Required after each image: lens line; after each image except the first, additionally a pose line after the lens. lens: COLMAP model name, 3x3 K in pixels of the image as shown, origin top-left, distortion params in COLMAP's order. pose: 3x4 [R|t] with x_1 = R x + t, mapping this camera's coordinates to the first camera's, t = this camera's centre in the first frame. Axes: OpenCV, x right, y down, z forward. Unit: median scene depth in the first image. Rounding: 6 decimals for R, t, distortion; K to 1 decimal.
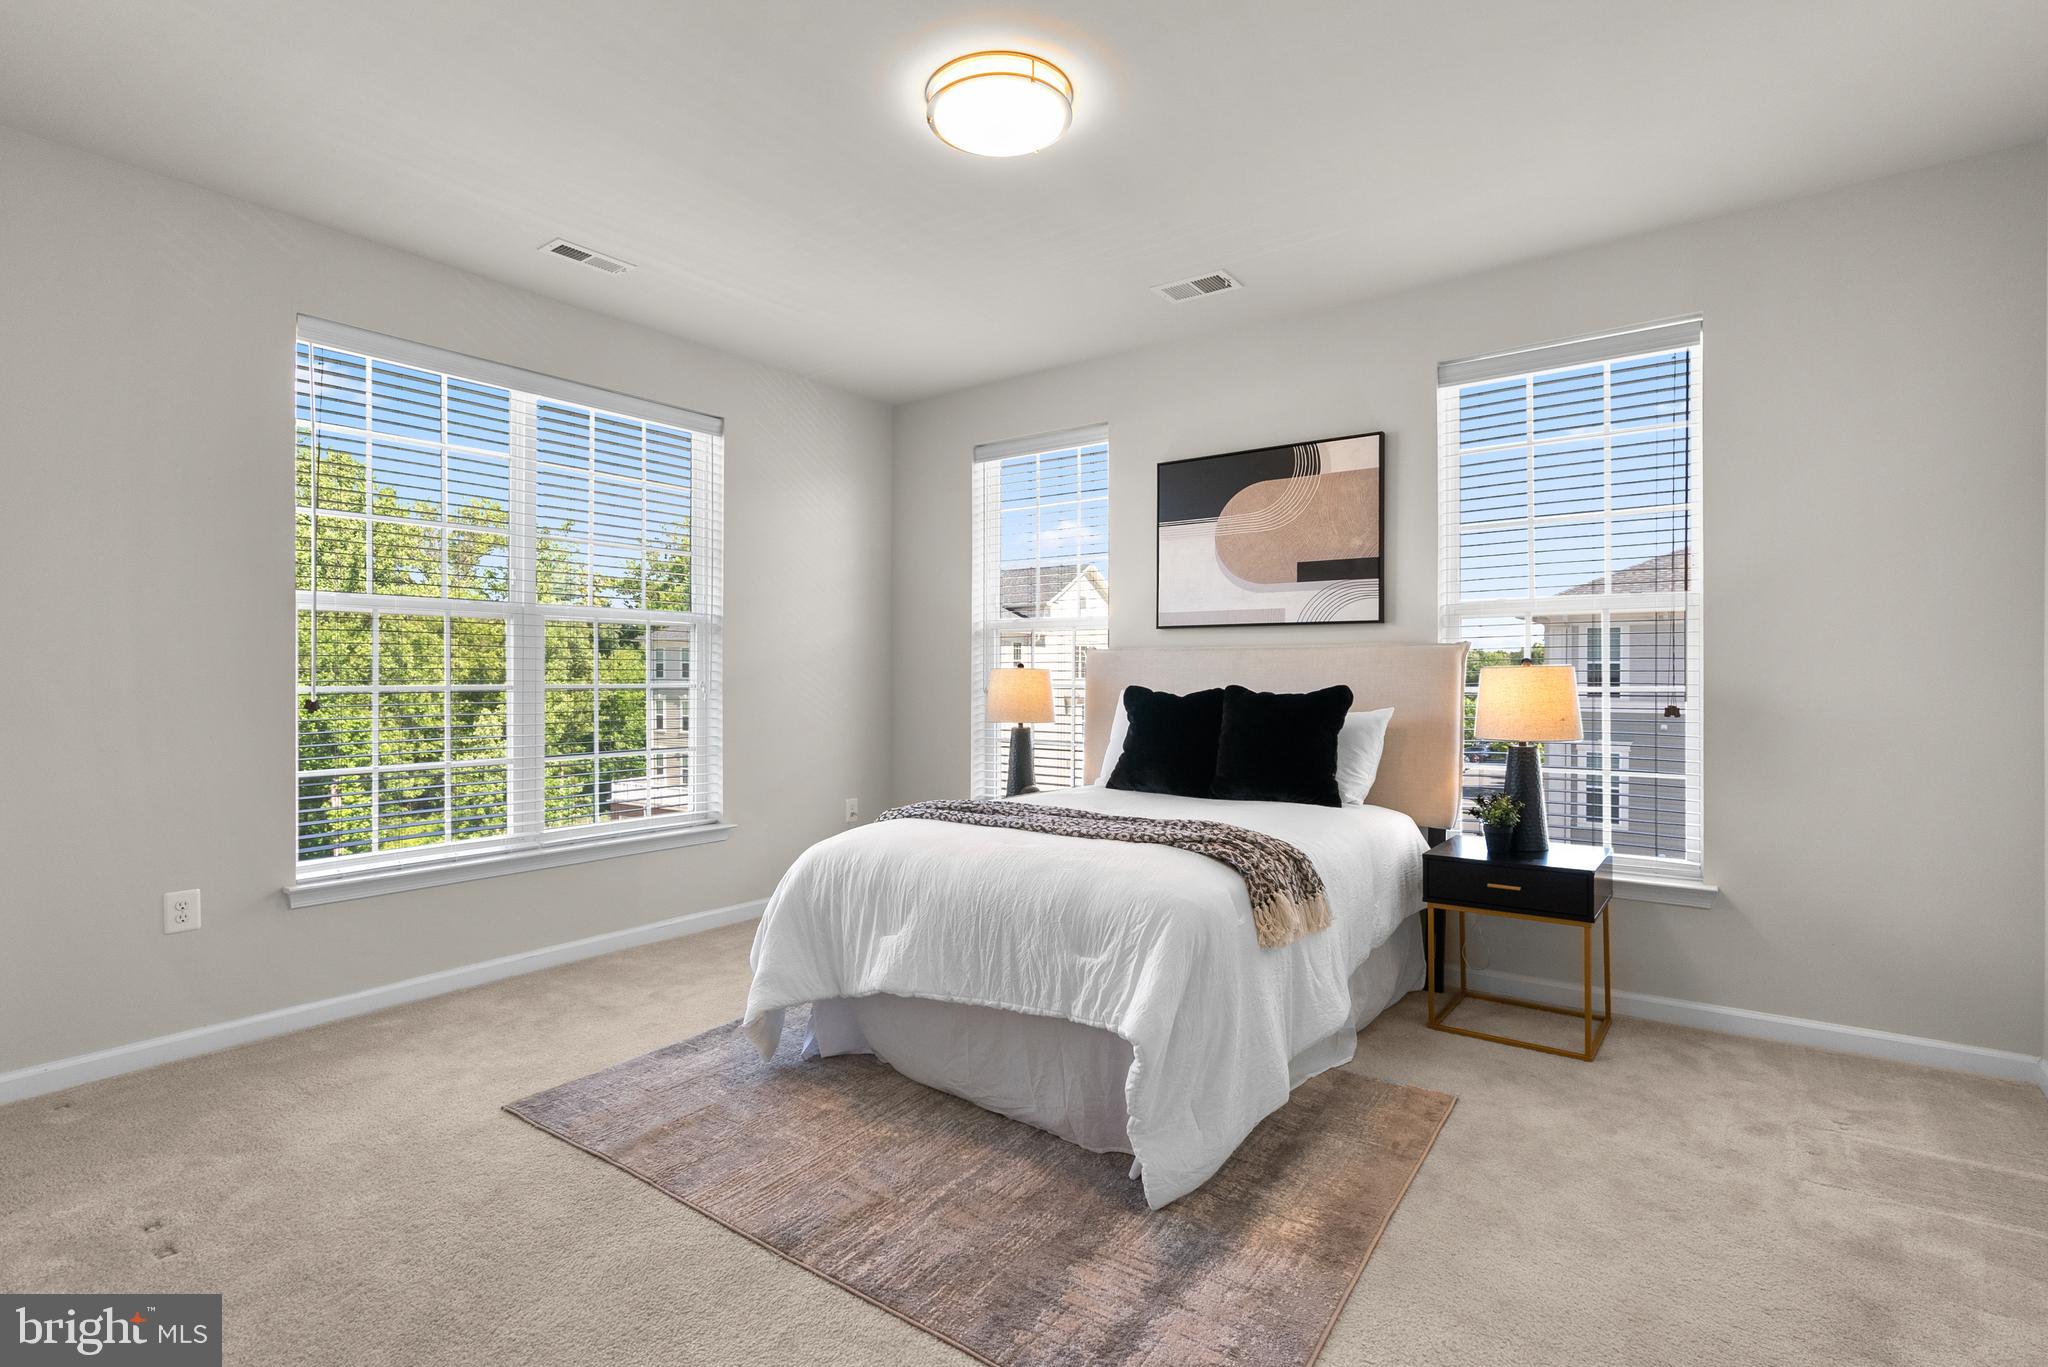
lens RADIAL K [[946.4, 0, 1015.3], [0, 946.4, 683.7], [0, 0, 1]] dist [-0.004187, 0.002597]
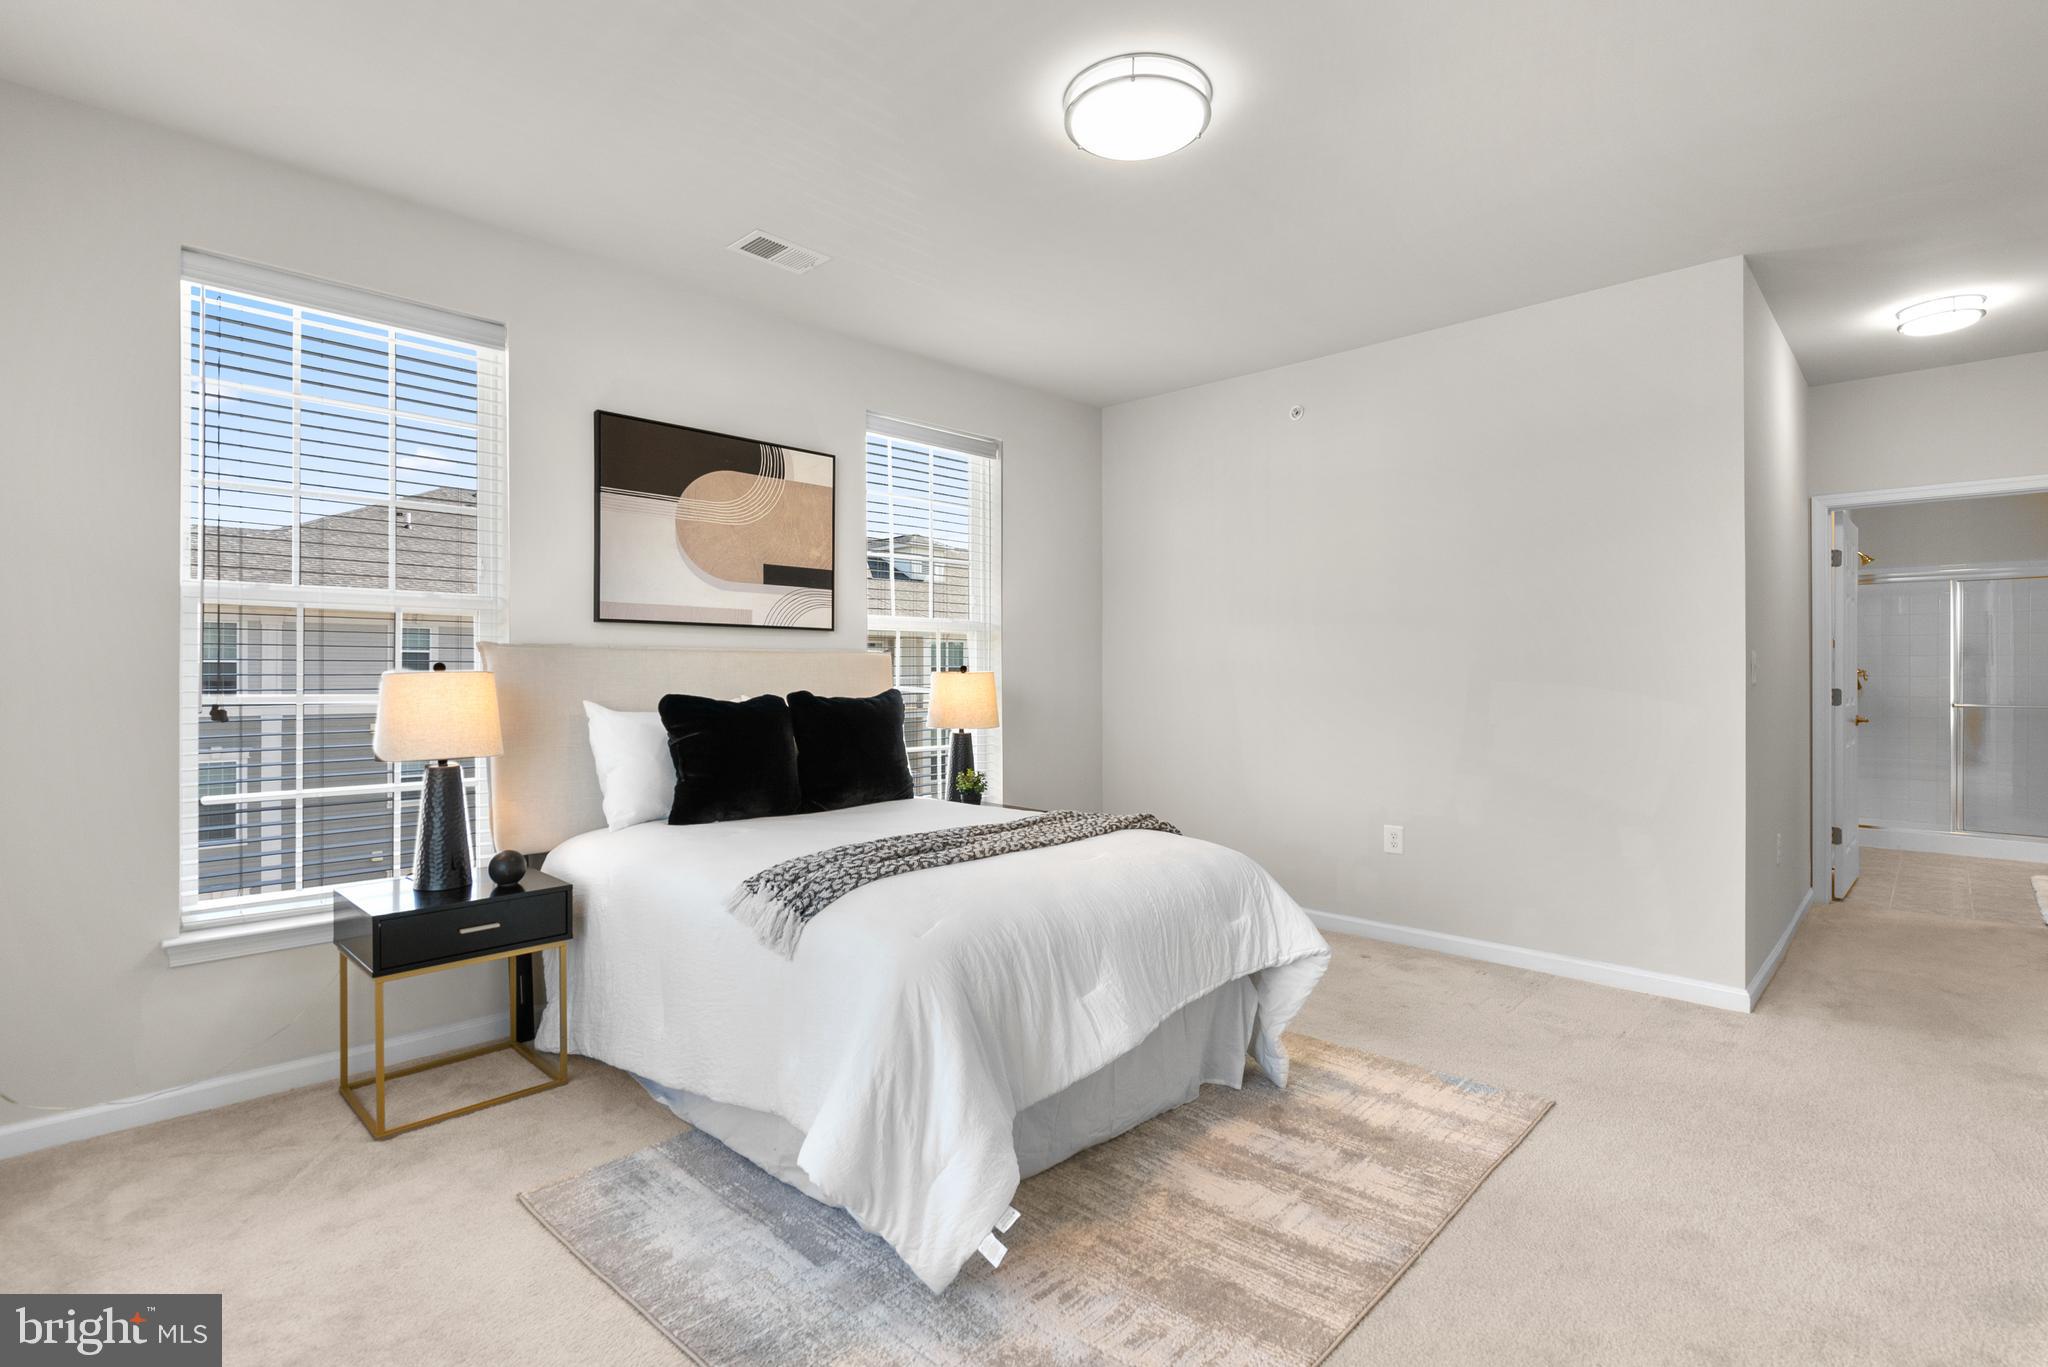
lens RADIAL K [[946.4, 0, 1009.1], [0, 946.4, 674.9], [0, 0, 1]] dist [-0.004187, 0.002597]
pose [[0.162054, -0.002348, 0.986779, -0.639215], [0.009548, 0.999954, 0.000811, -0.012727], [-0.986736, 0.009290, 0.162068, 0.609901]]
